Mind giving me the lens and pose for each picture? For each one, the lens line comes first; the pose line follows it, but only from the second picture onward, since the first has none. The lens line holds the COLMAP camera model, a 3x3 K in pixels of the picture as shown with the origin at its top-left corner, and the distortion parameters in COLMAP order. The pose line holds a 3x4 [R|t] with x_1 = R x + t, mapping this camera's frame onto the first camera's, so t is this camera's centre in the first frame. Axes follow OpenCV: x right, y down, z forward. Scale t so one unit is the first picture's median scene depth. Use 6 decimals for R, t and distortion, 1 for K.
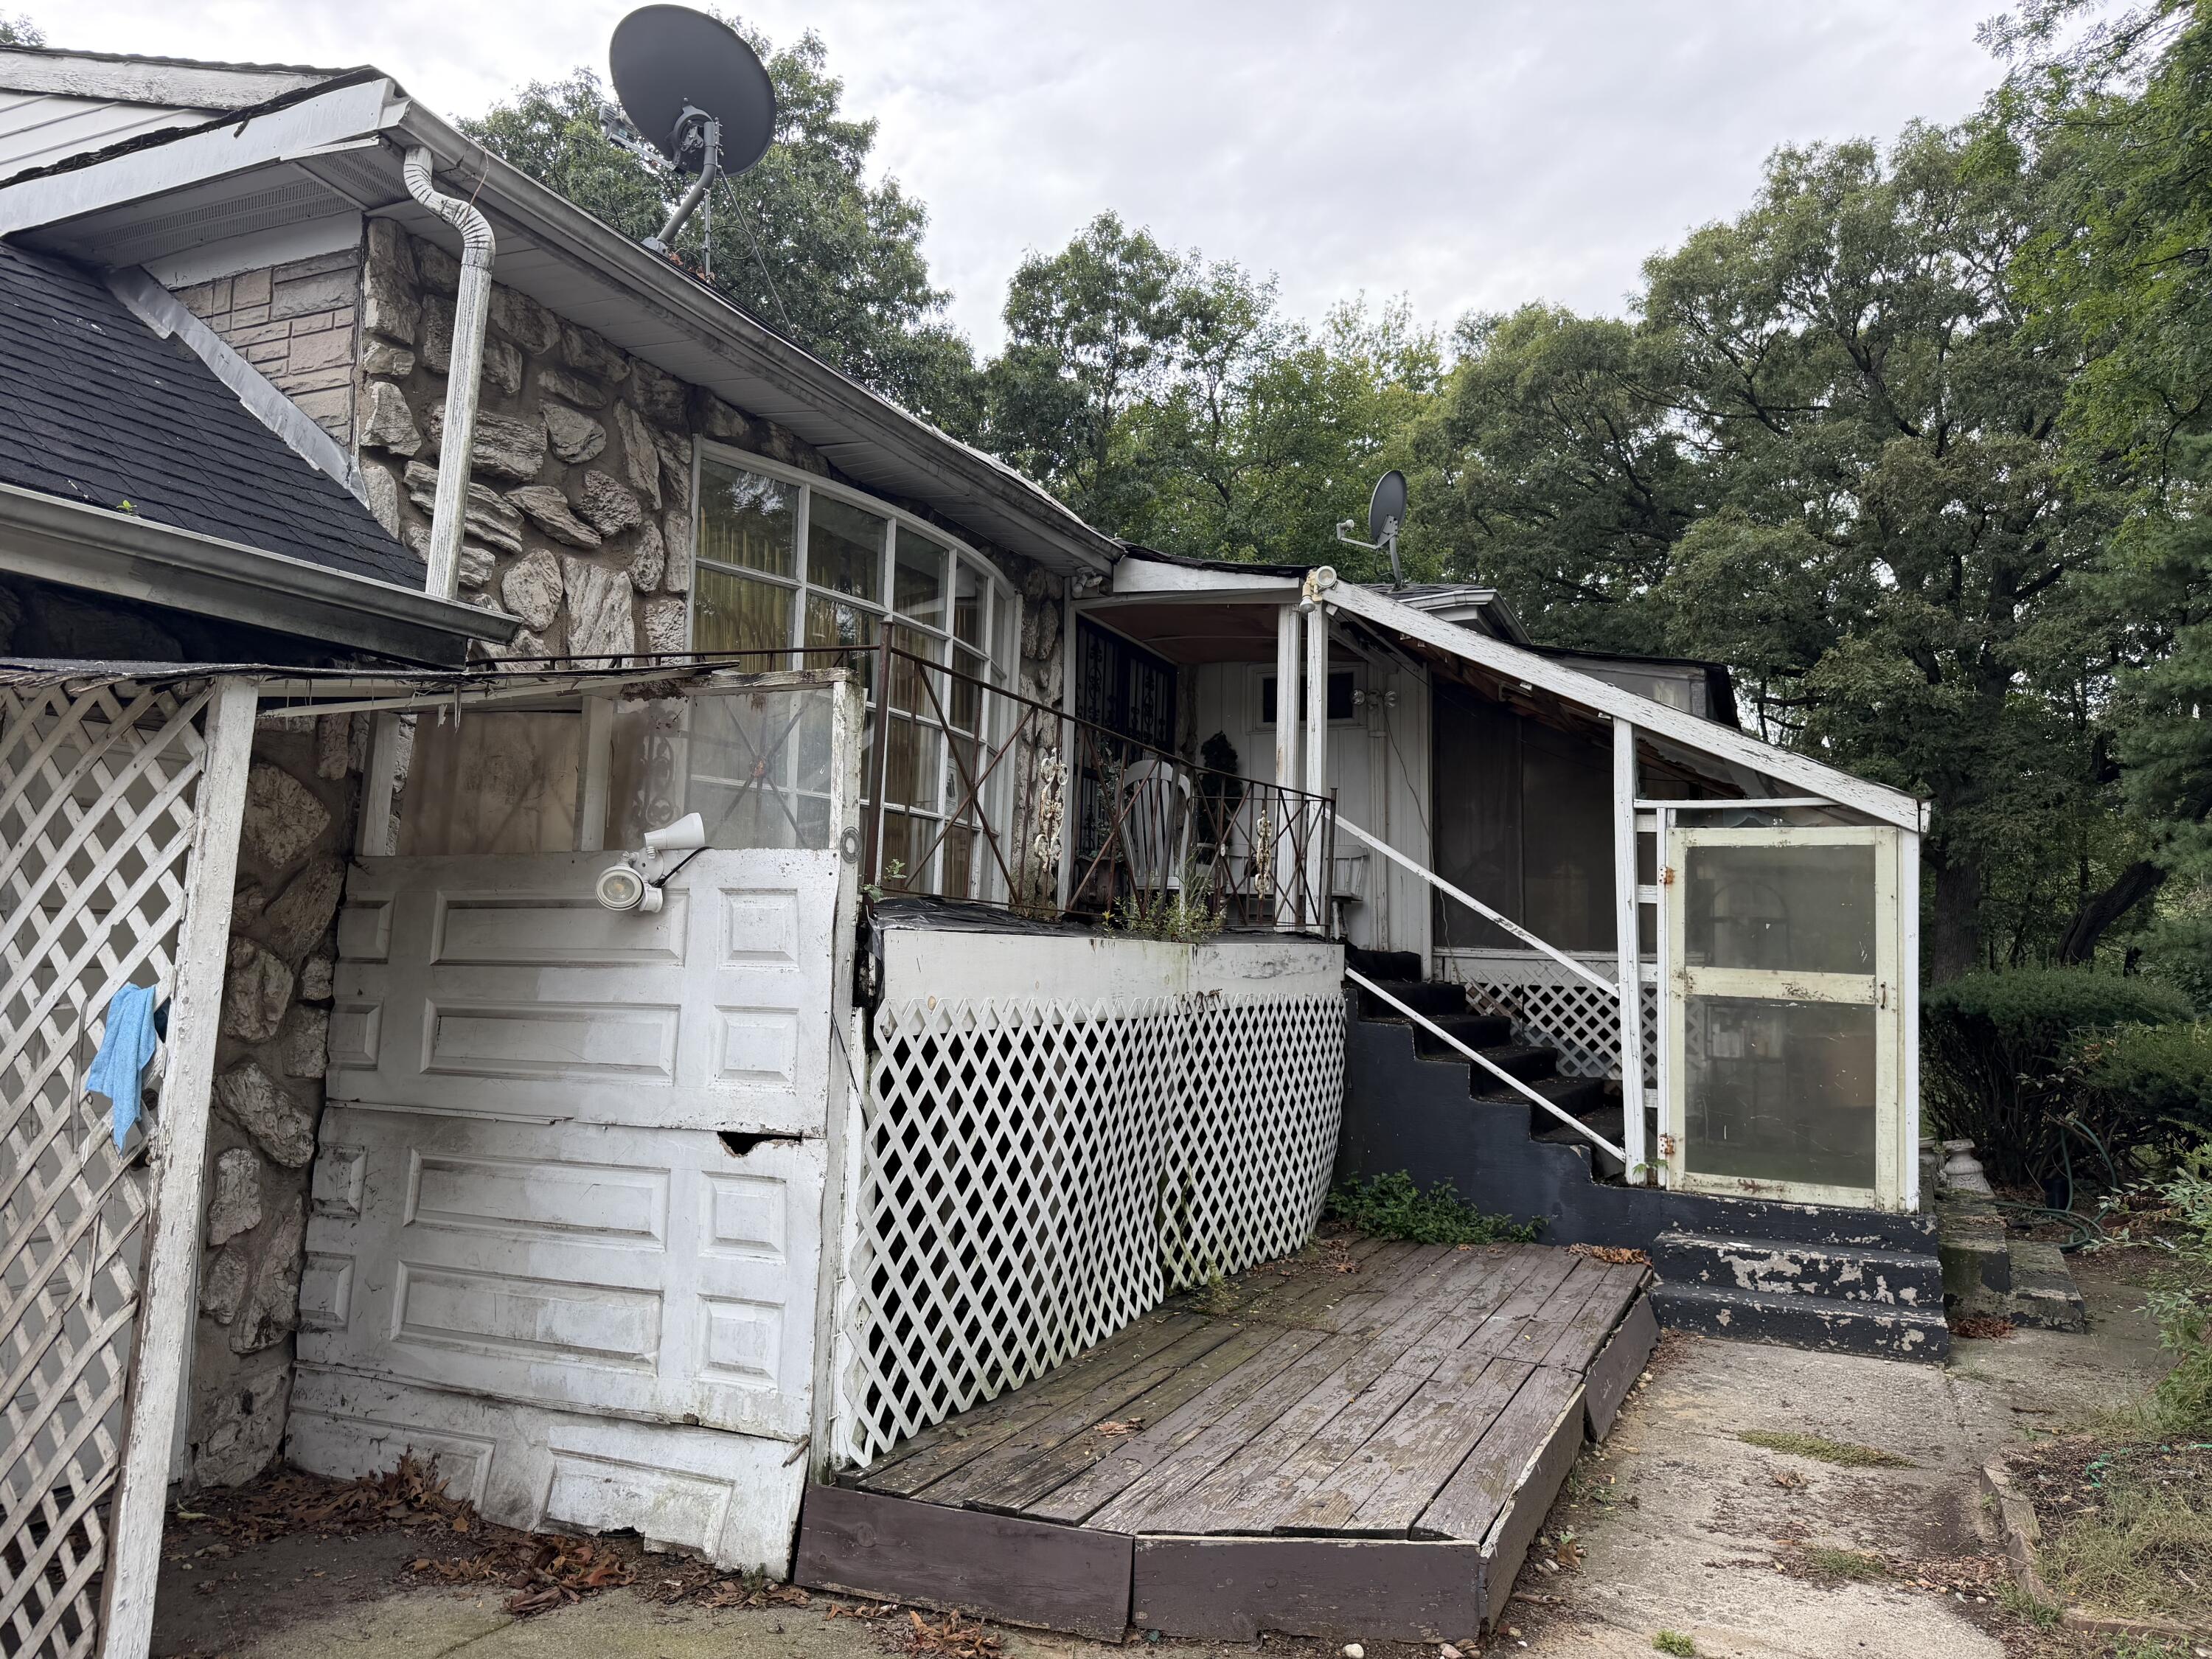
lens RADIAL K [[1560.0, 0, 1106.0], [0, 1560.0, 829.5], [0, 0, 1]] dist [0.063668, -0.098593]
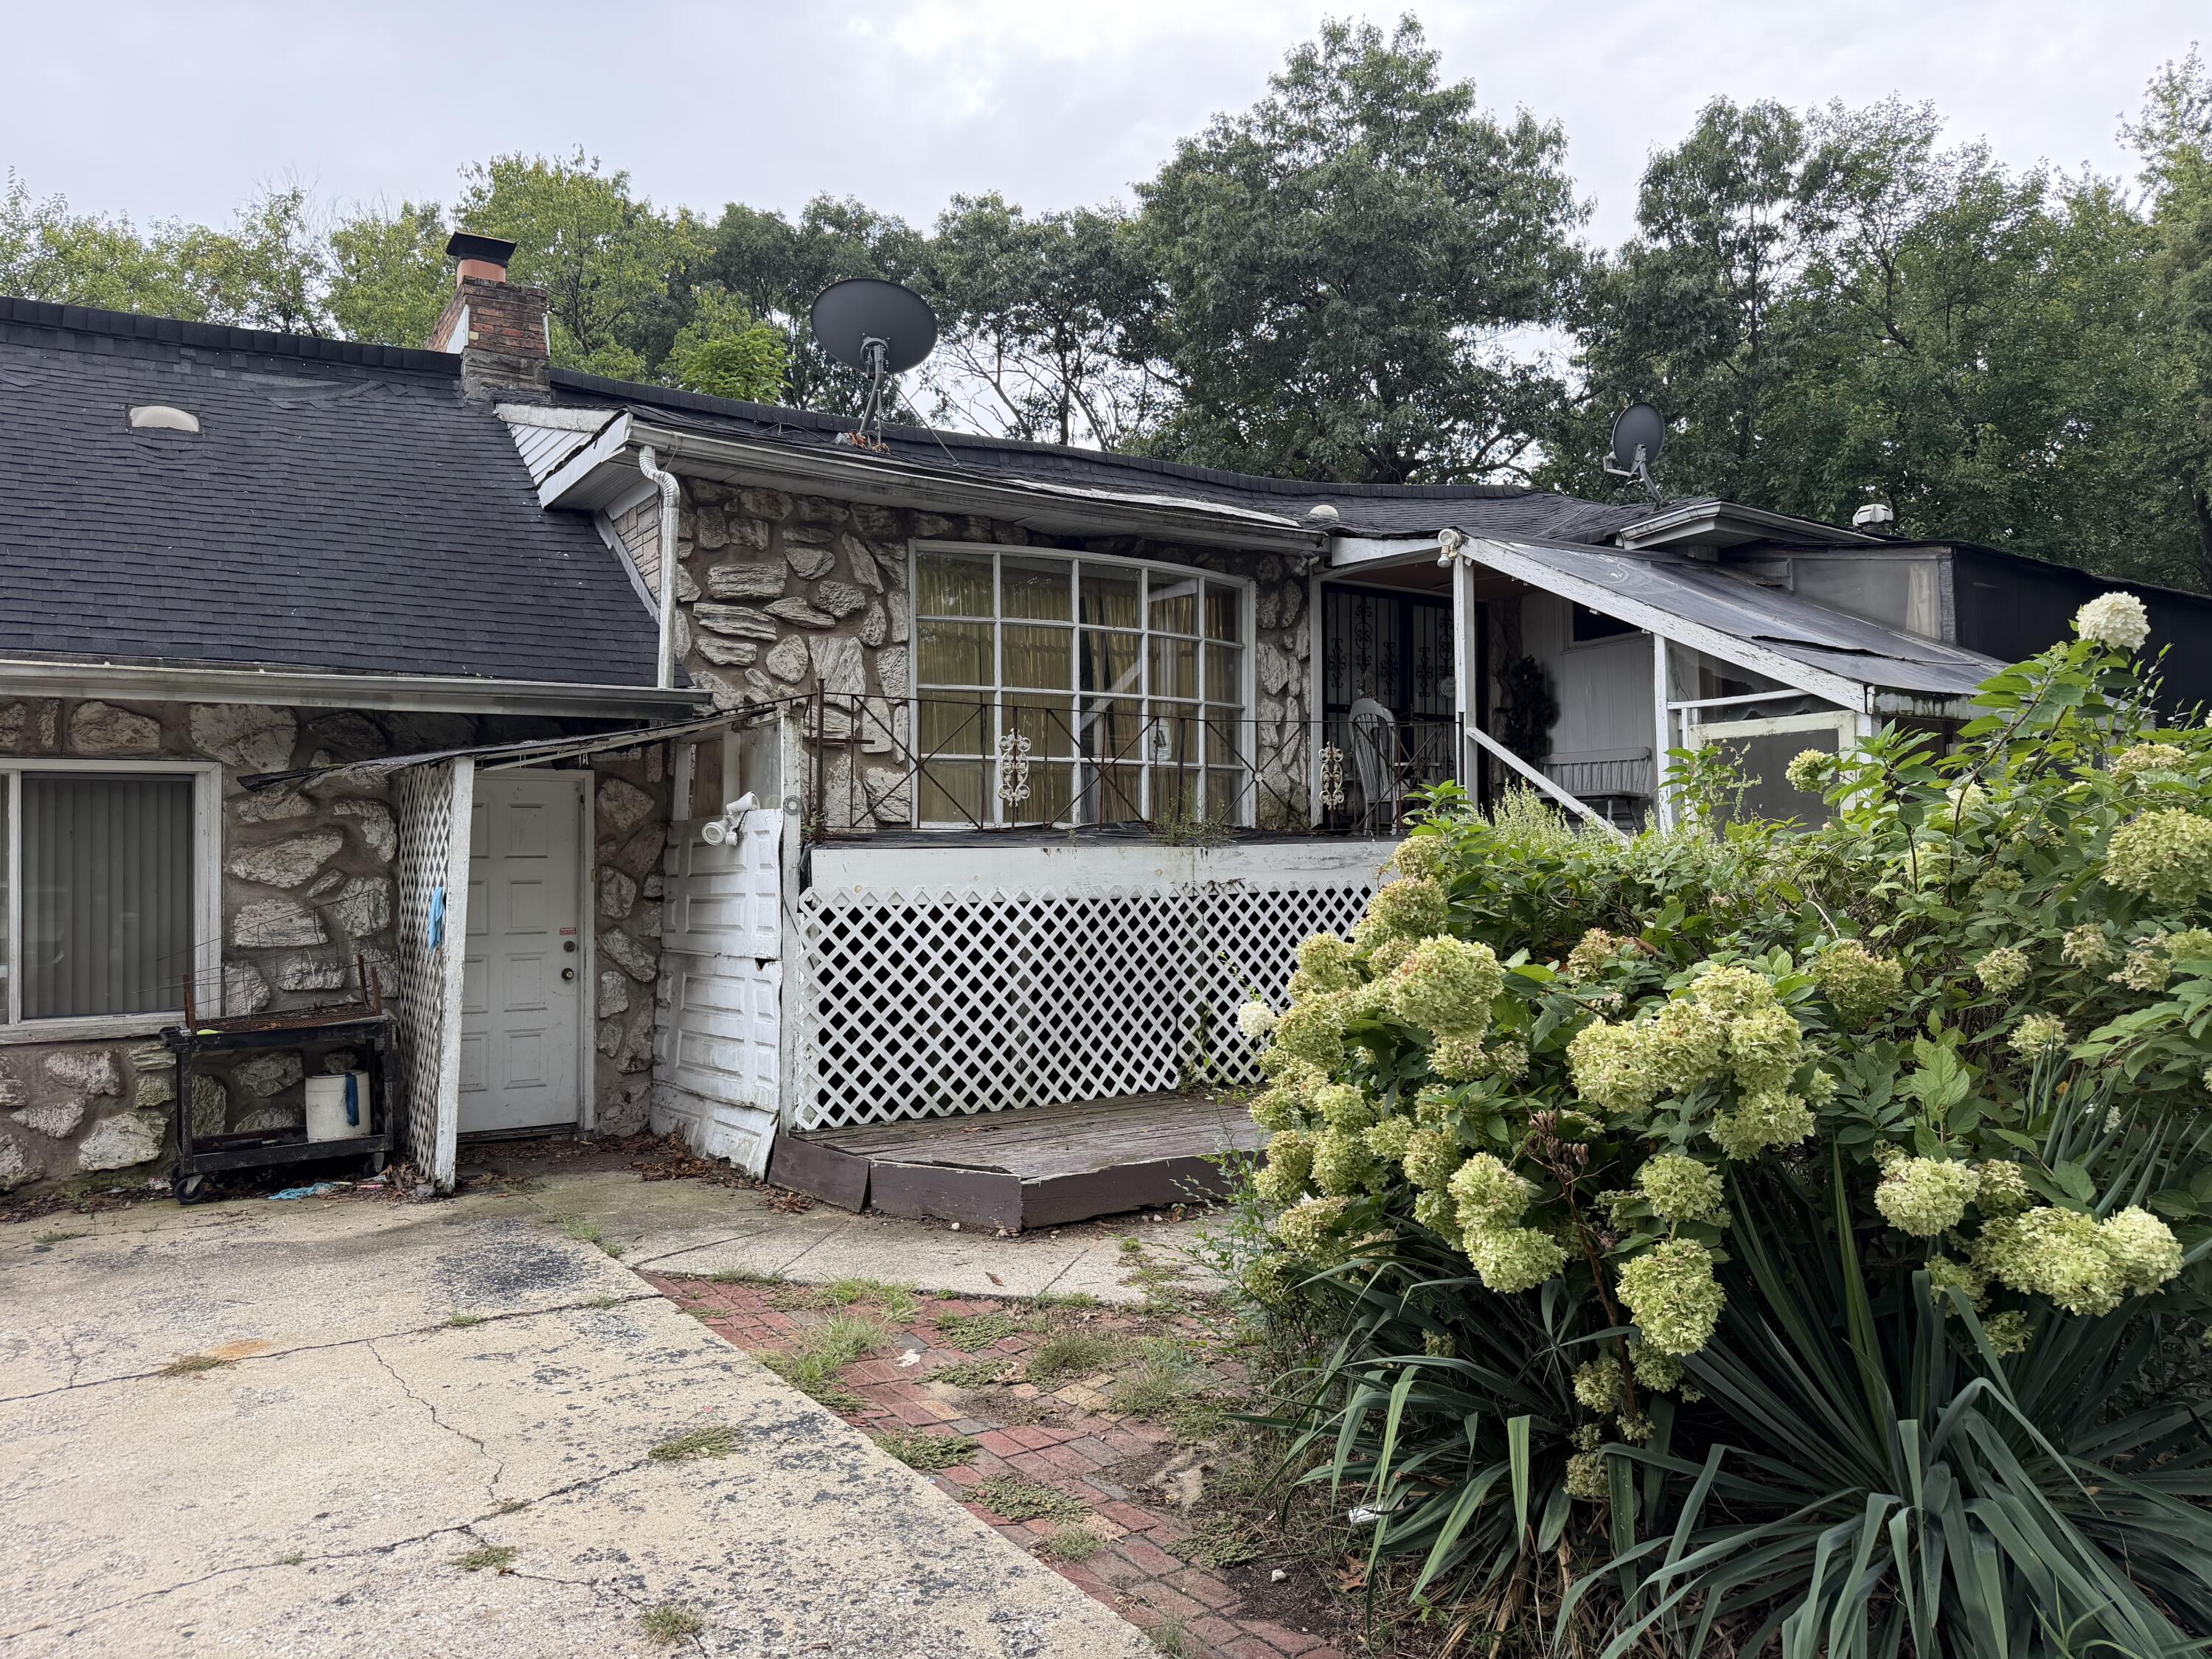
lens RADIAL K [[1560.0, 0, 1106.0], [0, 1560.0, 829.5], [0, 0, 1]] dist [0.063668, -0.098593]
pose [[0.848160, -0.051075, -0.527272, 0.790161], [0.079454, 0.996347, 0.031296, 0.006414], [0.523747, -0.068438, 0.849120, -0.273523]]
